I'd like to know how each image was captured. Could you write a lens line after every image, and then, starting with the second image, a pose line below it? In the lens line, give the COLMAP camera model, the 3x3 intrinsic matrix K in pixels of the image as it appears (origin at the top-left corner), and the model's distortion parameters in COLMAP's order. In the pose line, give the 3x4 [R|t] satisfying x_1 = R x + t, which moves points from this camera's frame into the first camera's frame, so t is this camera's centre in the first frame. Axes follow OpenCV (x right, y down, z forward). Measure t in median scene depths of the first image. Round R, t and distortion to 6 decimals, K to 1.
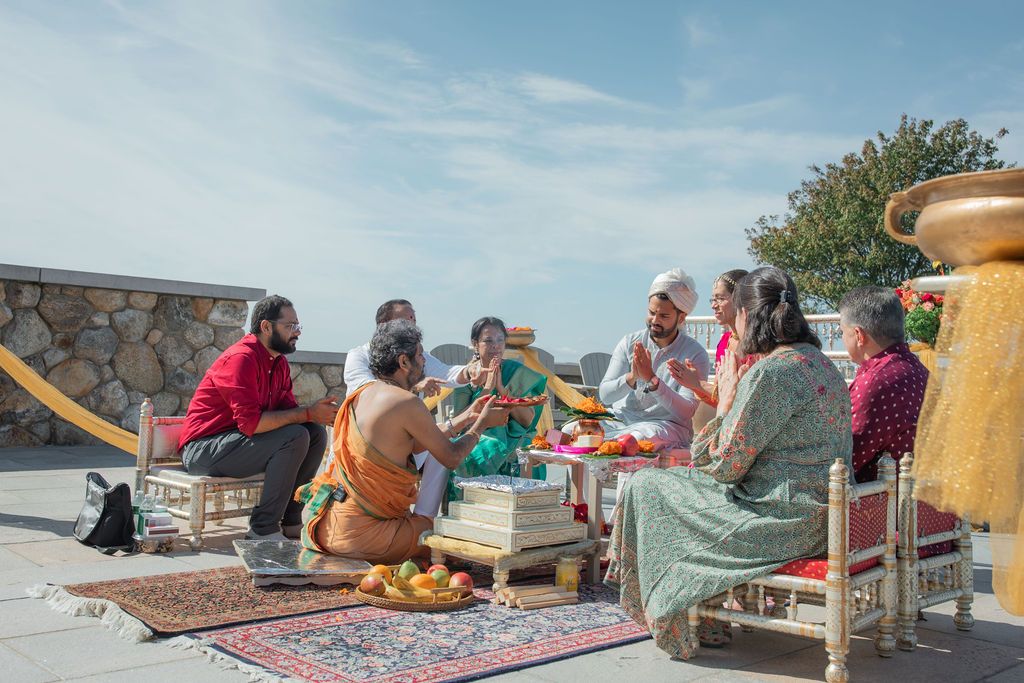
lens RADIAL K [[1036.4, 0, 476.1], [0, 1036.4, 304.3], [0, 0, 1]] dist [0.018305, 0.005673]
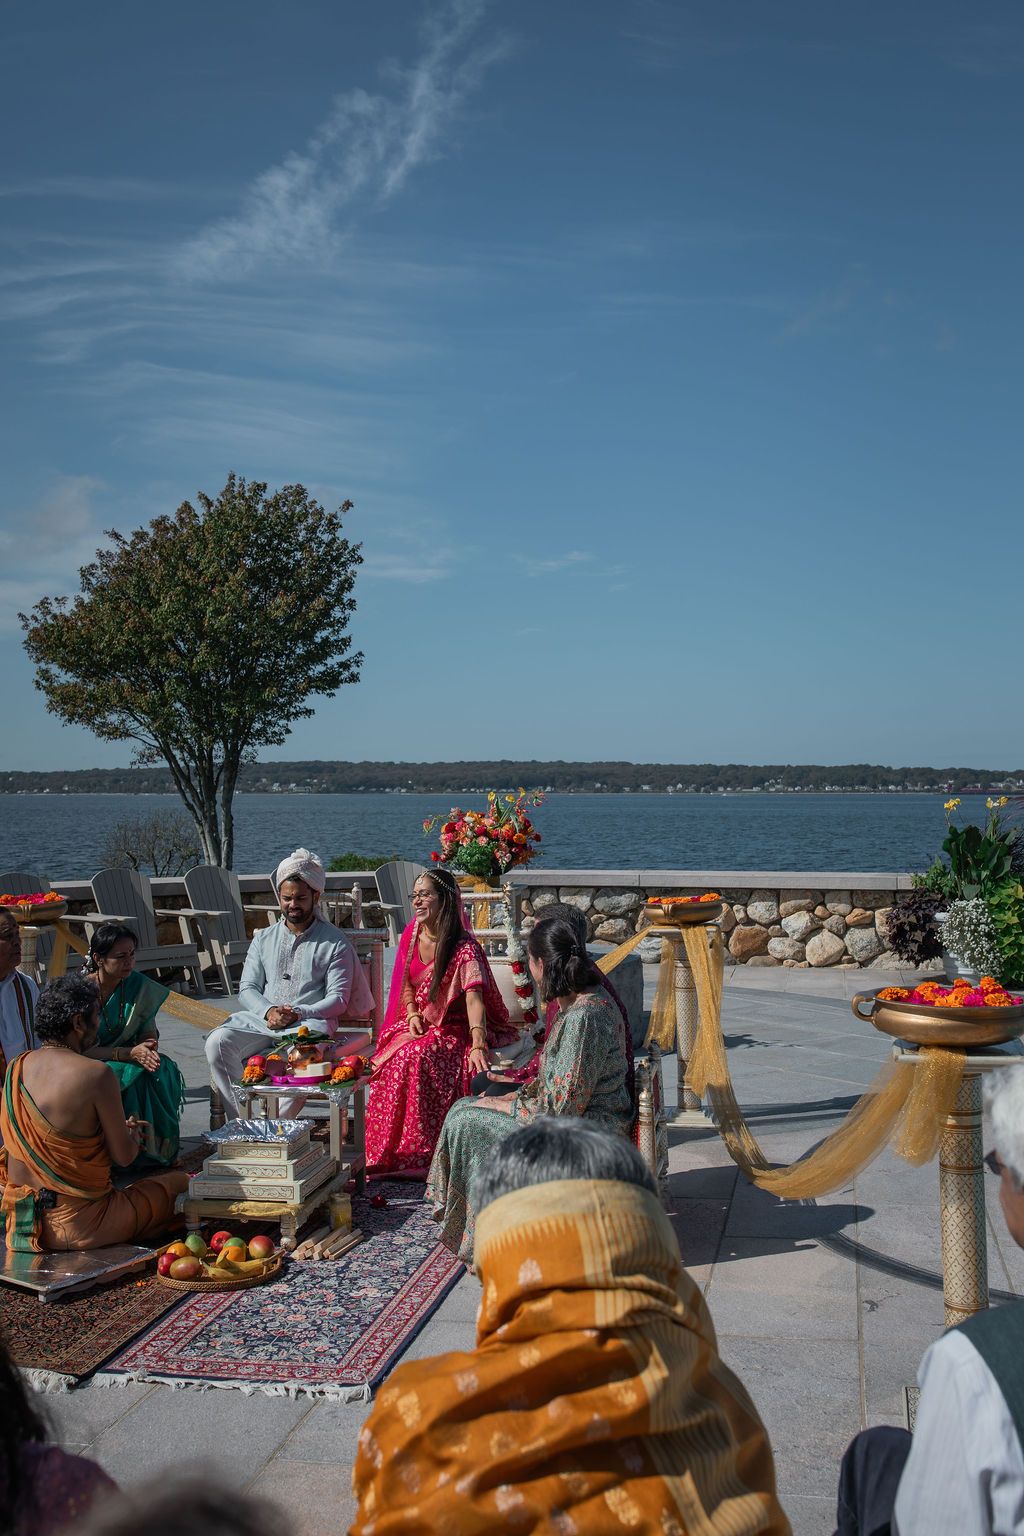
lens RADIAL K [[1485.2, 0, 512.0], [0, 1485.2, 768.0], [0, 0, 1]] dist [0.006256, 0.004144]
pose [[0.818711, -0.052734, 0.571780, -0.247031], [0.022260, 0.997940, 0.060165, -0.109197], [-0.573775, -0.036530, 0.818198, -0.115227]]
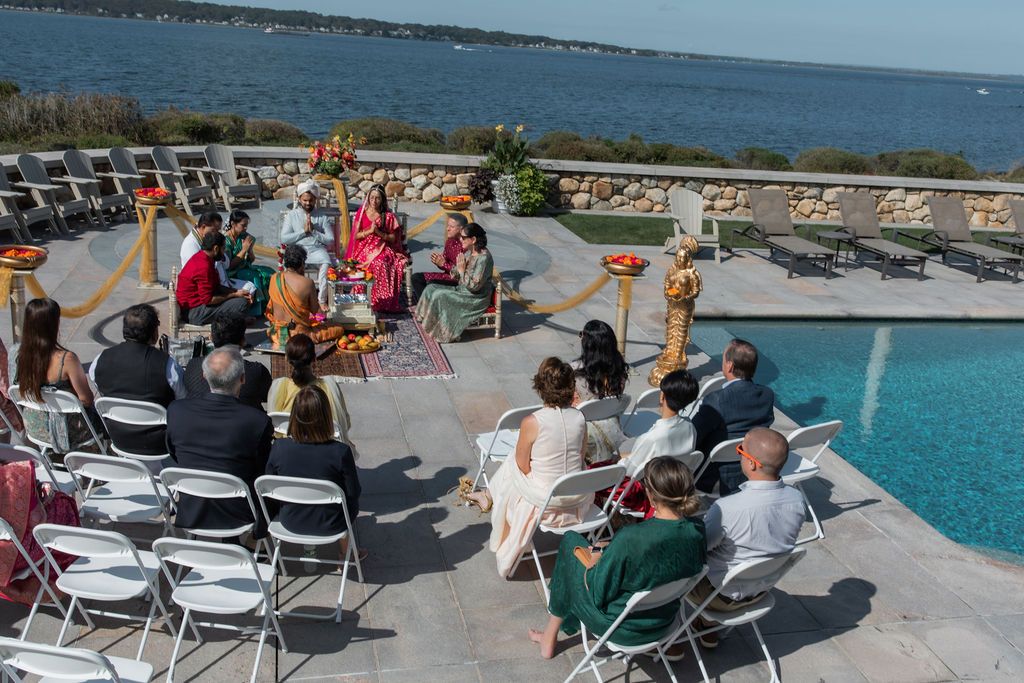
lens RADIAL K [[990.2, 0, 512.0], [0, 990.2, 341.5], [0, 0, 1]] dist [0.006256, 0.004144]
pose [[0.512491, -0.267489, 0.815968, -0.813135], [-0.081133, 0.930909, 0.356126, -0.289256], [-0.854851, -0.248714, 0.455380, -0.225244]]
